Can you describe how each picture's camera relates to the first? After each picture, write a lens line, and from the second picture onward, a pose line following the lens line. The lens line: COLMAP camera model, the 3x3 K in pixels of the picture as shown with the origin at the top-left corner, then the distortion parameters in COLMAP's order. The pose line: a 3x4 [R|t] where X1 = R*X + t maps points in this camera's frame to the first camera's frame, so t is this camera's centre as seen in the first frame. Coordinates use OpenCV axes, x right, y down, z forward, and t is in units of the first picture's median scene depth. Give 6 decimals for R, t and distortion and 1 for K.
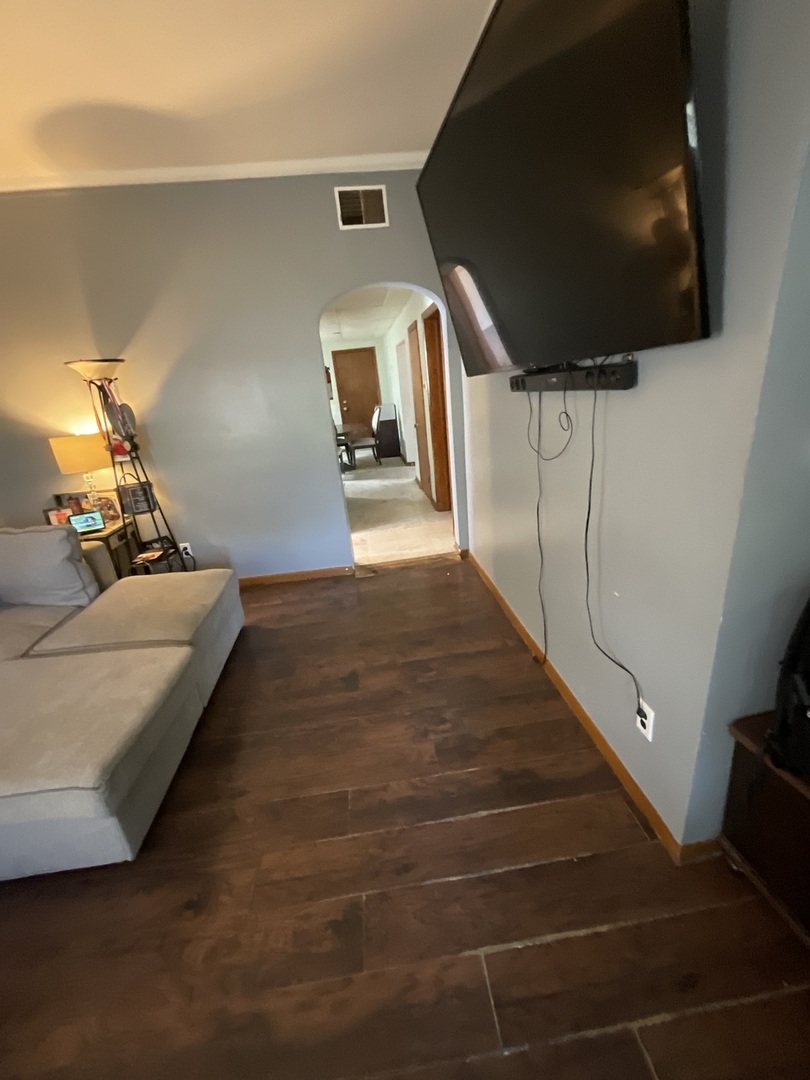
lens RADIAL K [[434.7, 0, 404.0], [0, 434.7, 541.1], [0, 0, 1]] dist [-0.007706, 0.000092]
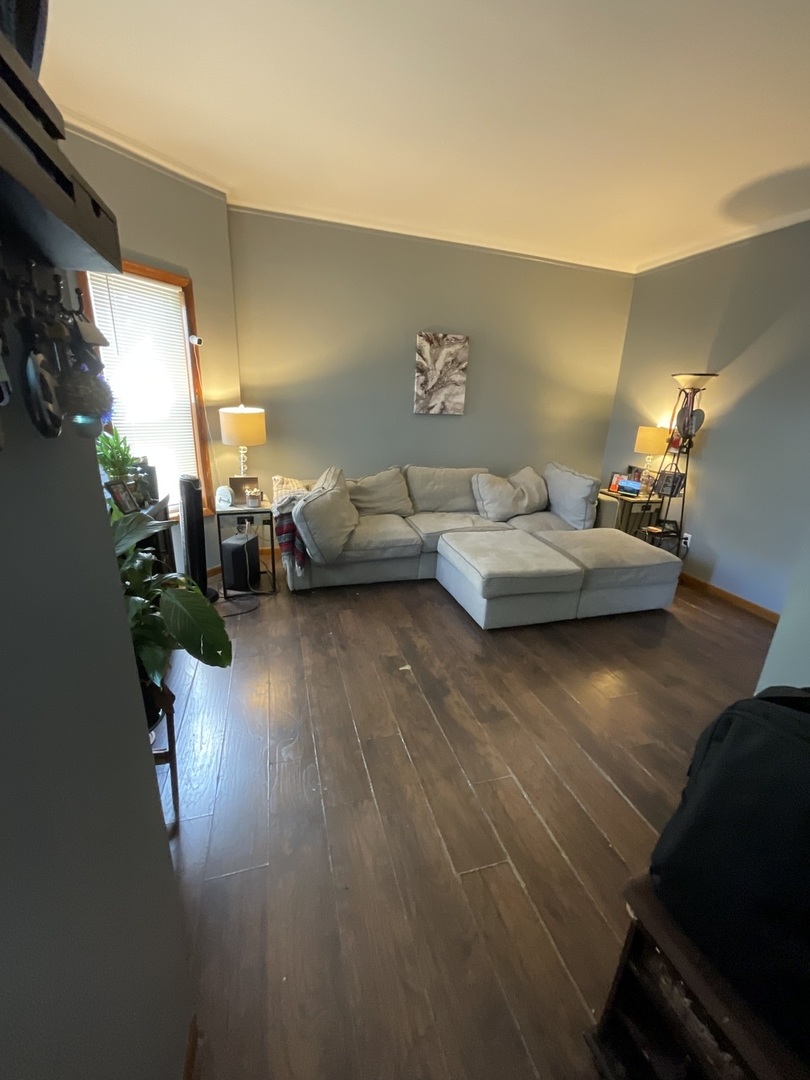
lens RADIAL K [[434.7, 0, 403.8], [0, 434.7, 541.7], [0, 0, 1]] dist [-0.007706, 0.000092]
pose [[0.181827, 0.401954, -0.897425, 0.500429], [-0.396584, 0.865099, 0.307123, -0.039399], [0.899811, 0.300061, 0.316707, -0.038250]]
